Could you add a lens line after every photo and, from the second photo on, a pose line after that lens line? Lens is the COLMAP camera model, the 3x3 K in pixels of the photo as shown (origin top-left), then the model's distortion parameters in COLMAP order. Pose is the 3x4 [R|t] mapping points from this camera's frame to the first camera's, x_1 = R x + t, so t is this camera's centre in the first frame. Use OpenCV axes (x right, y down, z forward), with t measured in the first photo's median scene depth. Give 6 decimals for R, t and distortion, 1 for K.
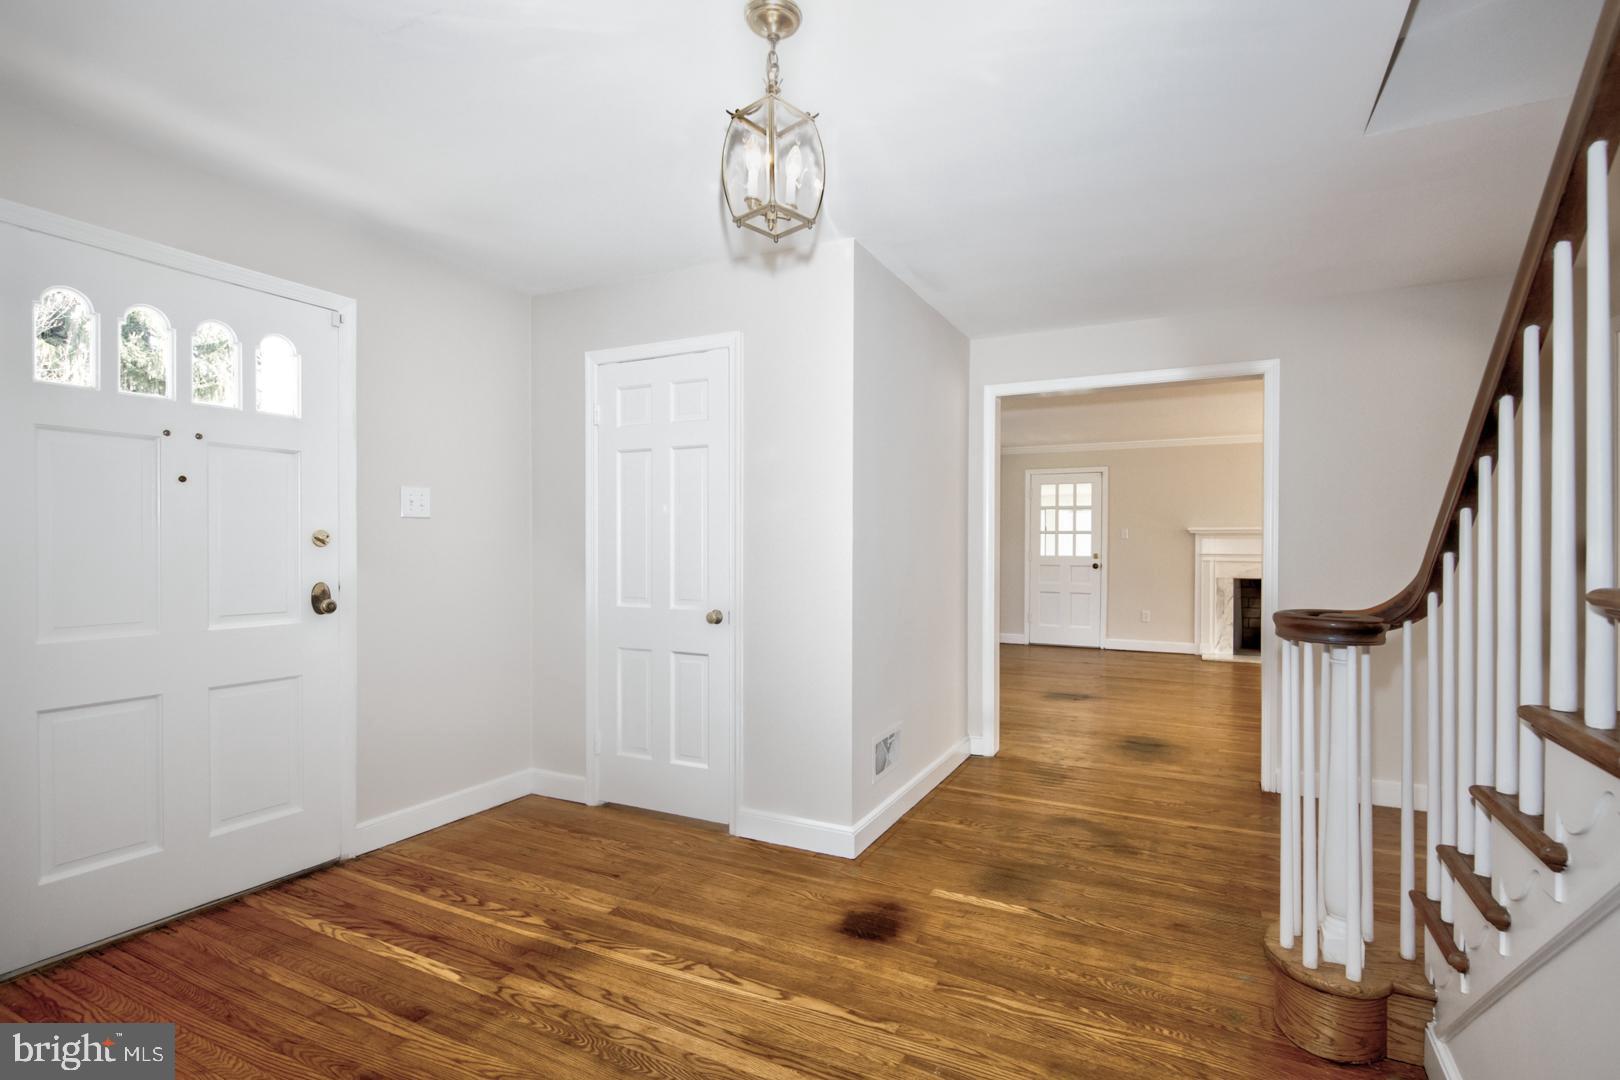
lens RADIAL K [[733.1, 0, 855.7], [0, 733.1, 552.3], [0, 0, 1]] dist [0.000504, 0.000018]
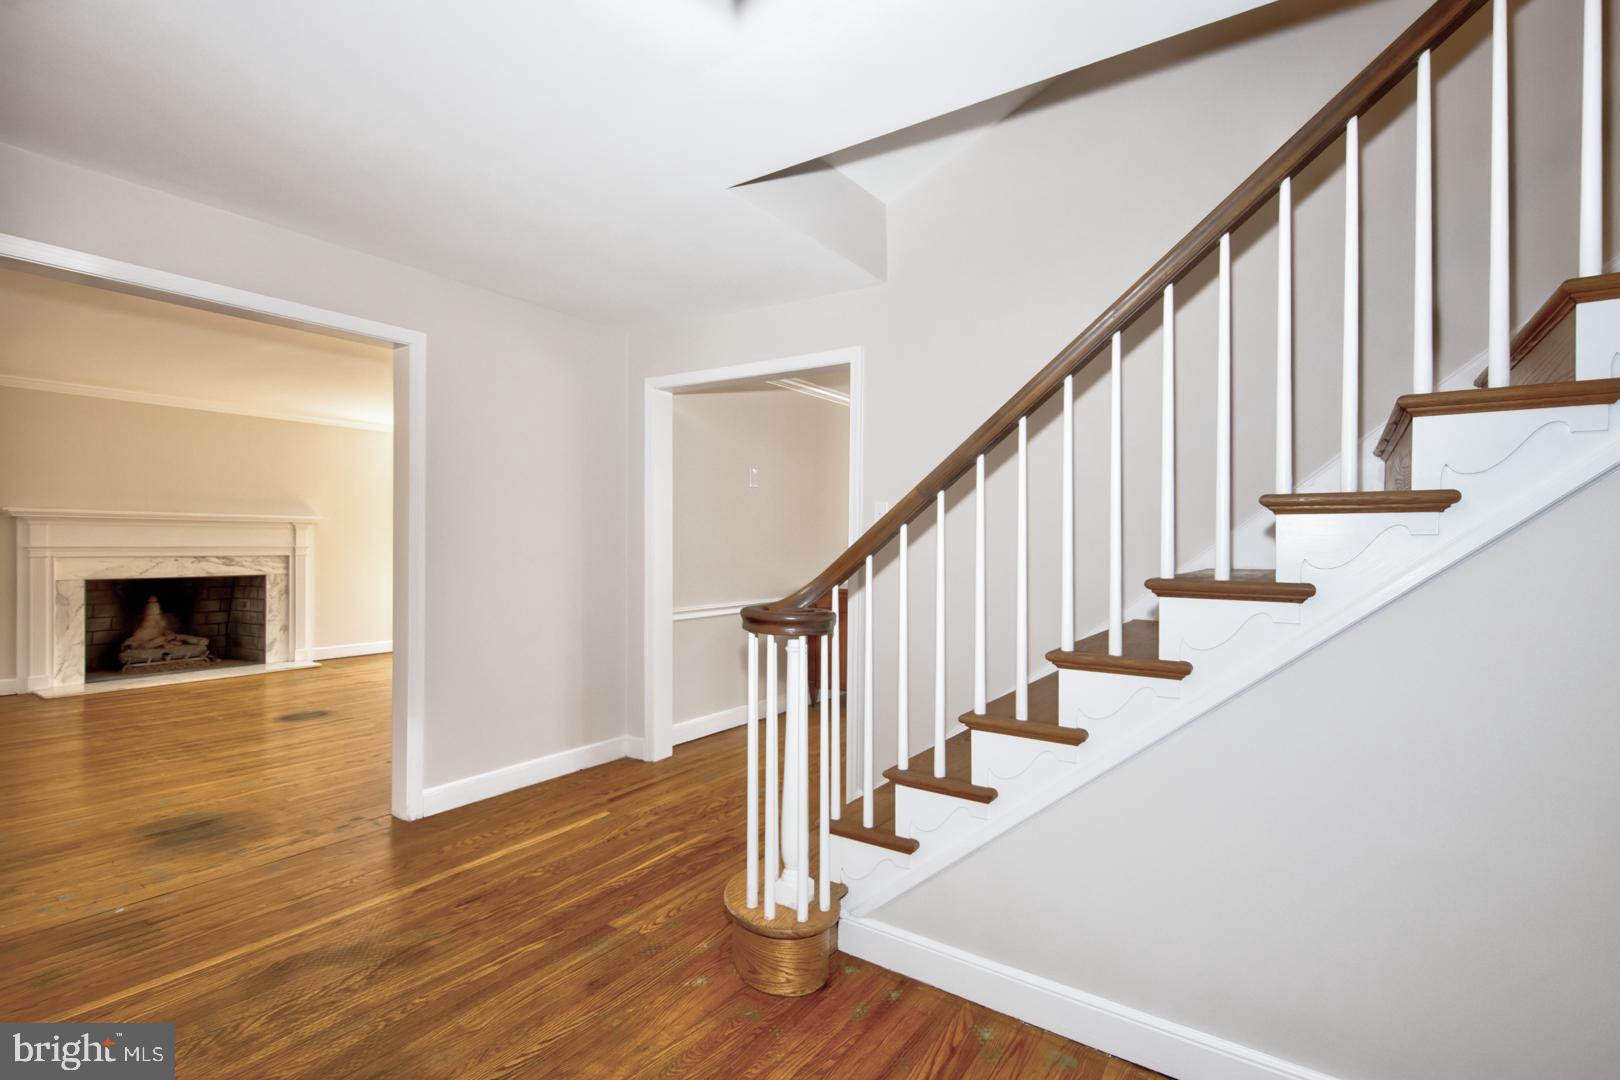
lens RADIAL K [[758.2, 0, 808.1], [0, 758.2, 547.7], [0, 0, 1]] dist [-0.002682, -0.000223]
pose [[0.160372, -0.009645, 0.987010, -0.109255], [0.000376, 0.999953, 0.009710, -0.003122], [-0.987057, -0.001186, 0.160368, 0.169872]]
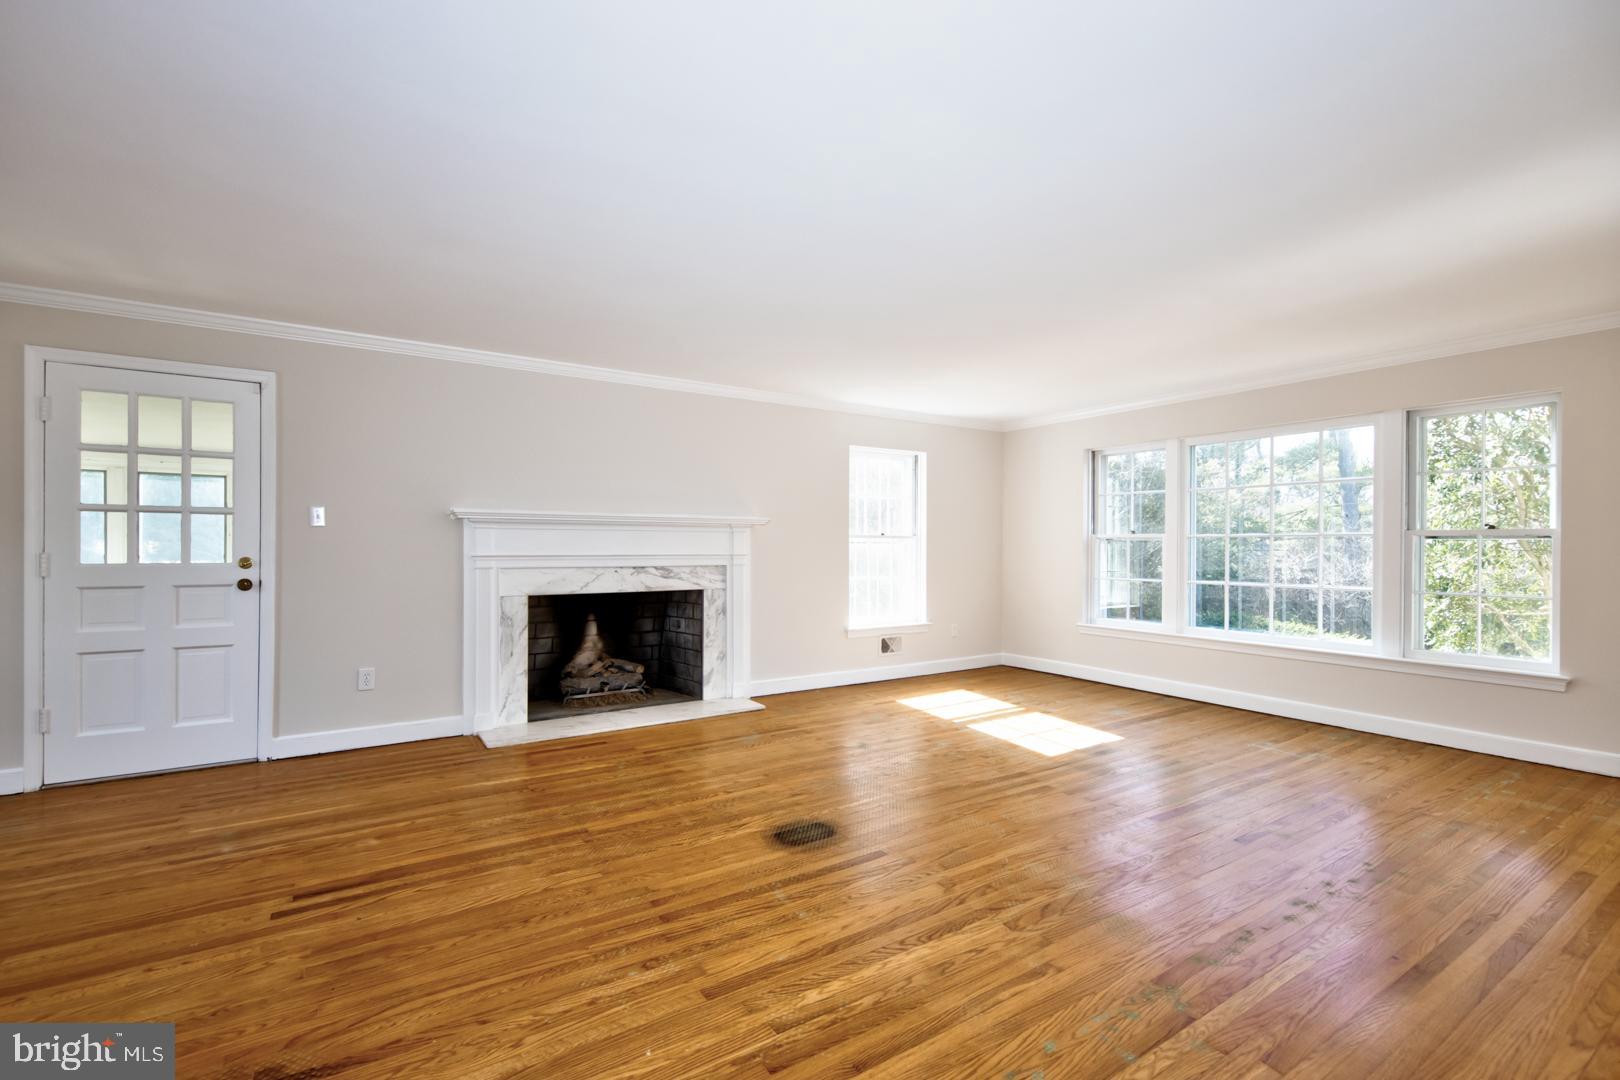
lens RADIAL K [[706.2, 0, 808.1], [0, 706.2, 546.0], [0, 0, 1]] dist [0.001602, 0.000109]
pose [[0.521322, -0.001789, 0.853358, 0.142432], [0.008708, 0.999957, -0.003224, -0.000964], [-0.853316, 0.009111, 0.521315, 0.501373]]
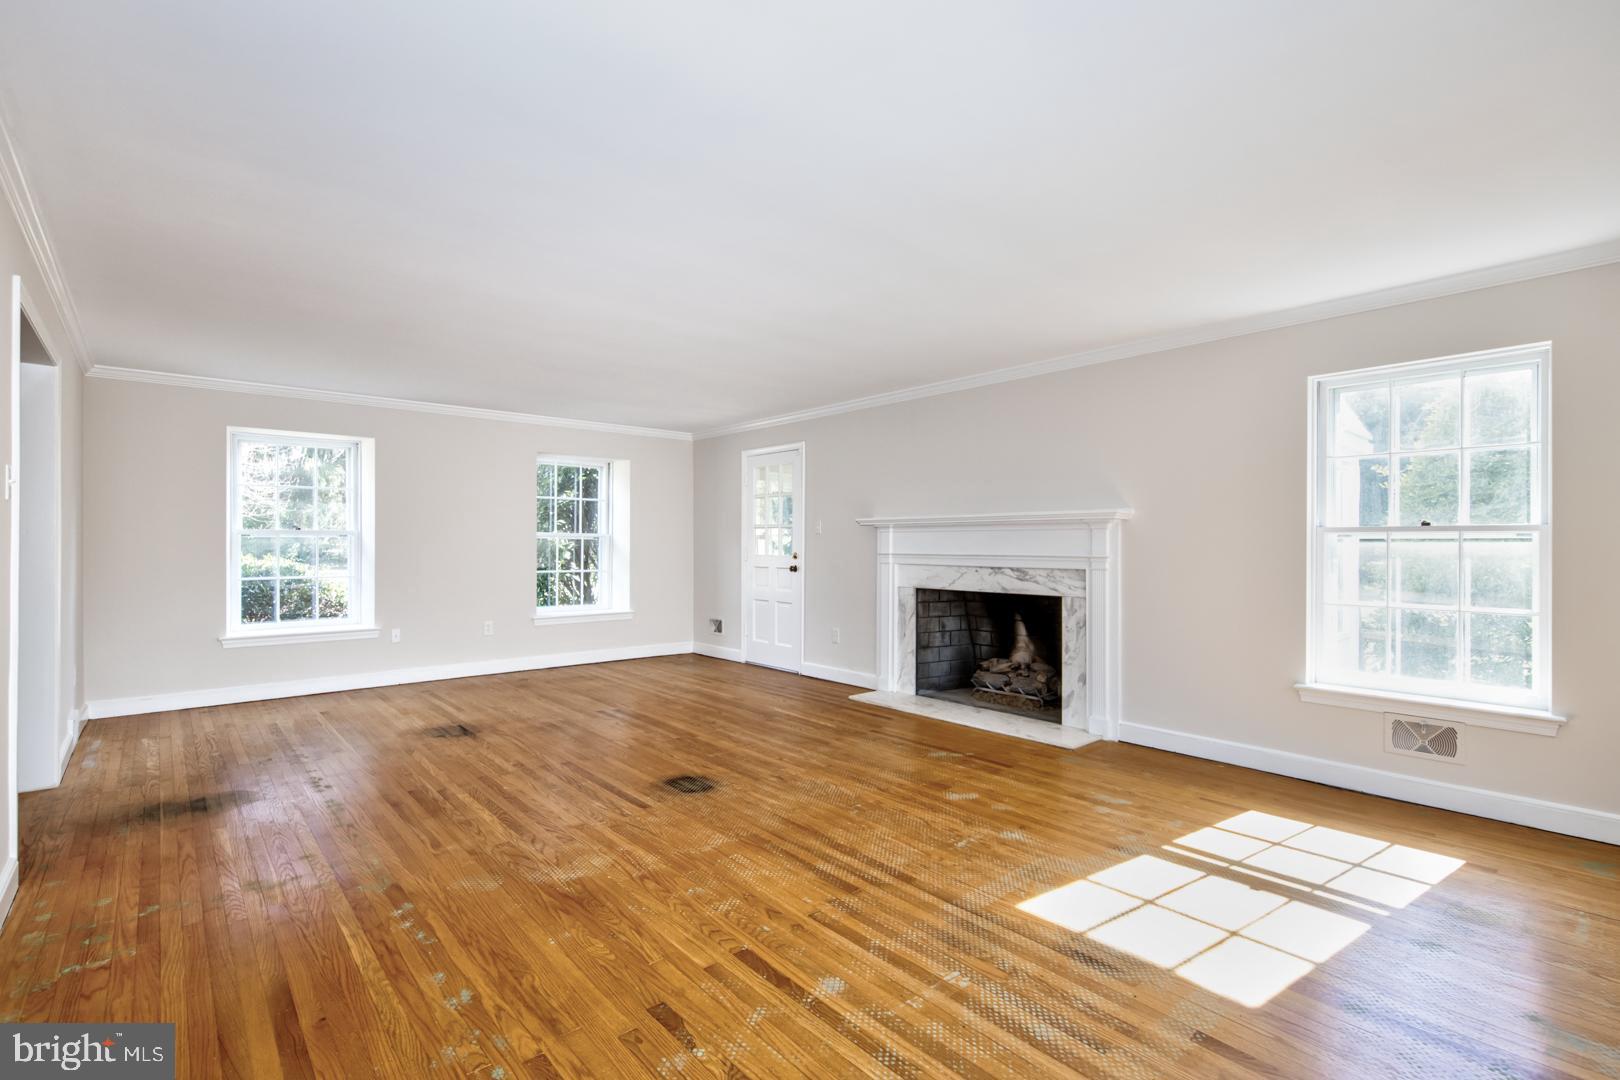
lens RADIAL K [[740.3, 0, 812.1], [0, 740.3, 547.5], [0, 0, 1]] dist [0.004130, -0.000514]
pose [[0.918748, 0.000994, -0.394842, 0.702860], [-0.004575, 0.999957, -0.008127, 0.002847], [0.394817, 0.009273, 0.918713, 0.301165]]
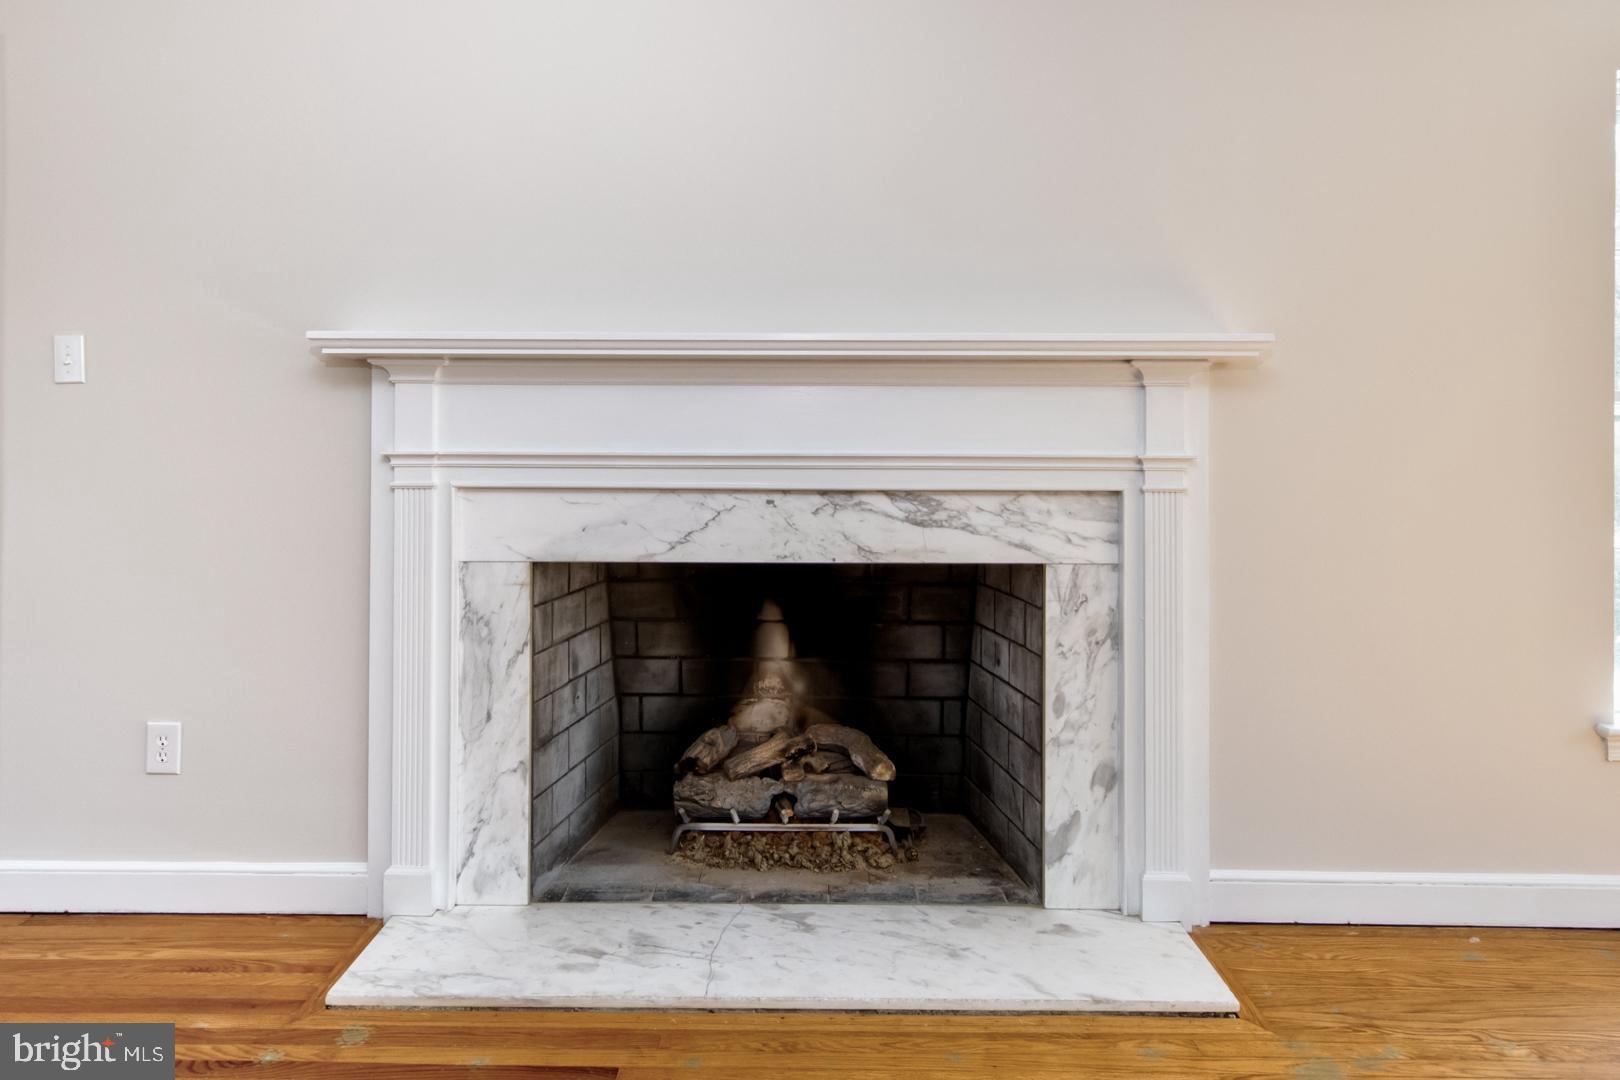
lens RADIAL K [[1038.4, 0, 802.3], [0, 1038.4, 434.3], [0, 0, 1]] dist [0.002282, -0.004055]
pose [[0.905674, -0.000259, 0.423975, 0.454146], [0.003398, 0.999972, -0.006648, -0.000689], [-0.423961, 0.007462, 0.905650, 0.675560]]
